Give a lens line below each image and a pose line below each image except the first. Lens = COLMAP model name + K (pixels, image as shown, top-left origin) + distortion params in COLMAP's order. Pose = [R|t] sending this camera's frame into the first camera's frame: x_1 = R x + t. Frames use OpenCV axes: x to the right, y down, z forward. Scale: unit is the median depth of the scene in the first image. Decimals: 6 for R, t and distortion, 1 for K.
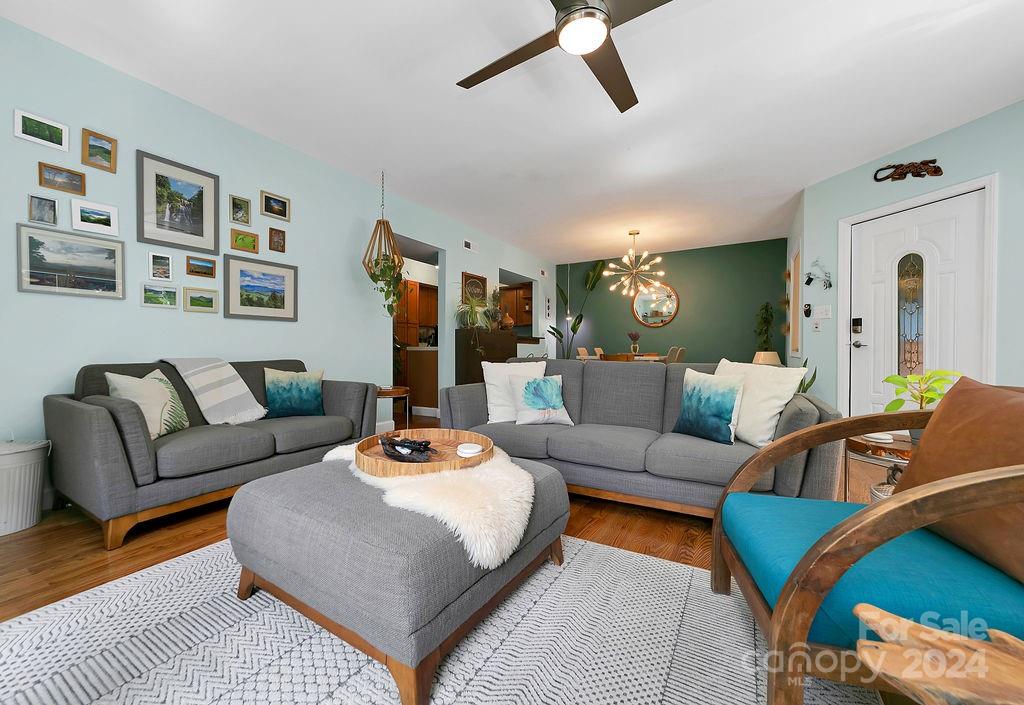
lens RADIAL K [[400.4, 0, 511.4], [0, 400.4, 353.0], [0, 0, 1]] dist [0.002959, 0.000433]
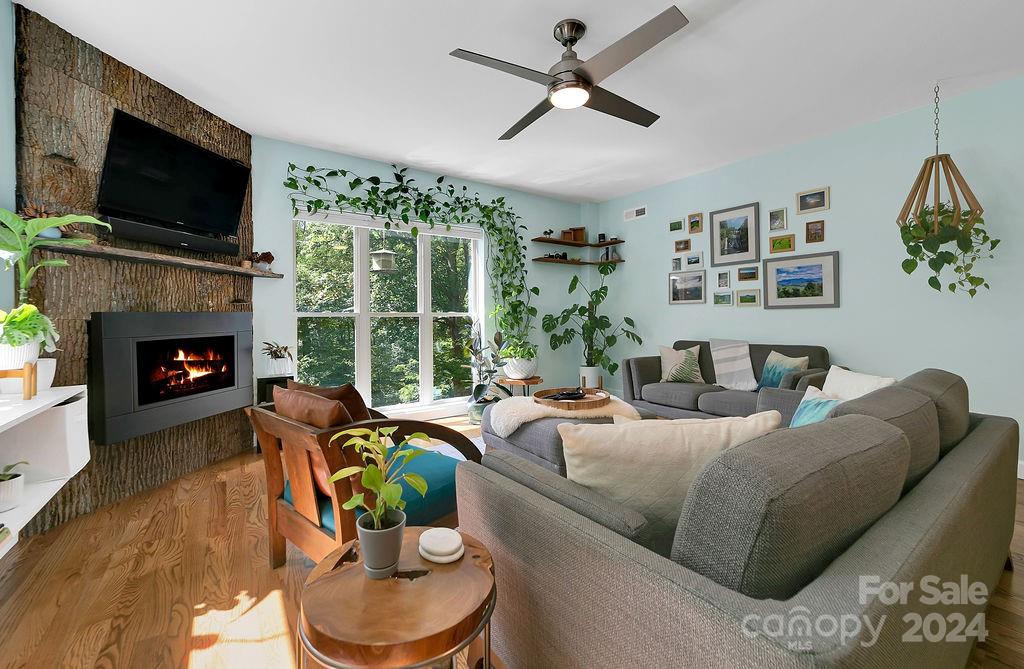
lens RADIAL K [[410.7, 0, 518.1], [0, 410.7, 310.1], [0, 0, 1]] dist [0.000766, 0.000072]
pose [[-0.407717, -0.000905, -0.913108, 0.827152], [0.001945, 0.999996, -0.001860, -0.085772], [0.913106, -0.002534, -0.407714, 0.834608]]
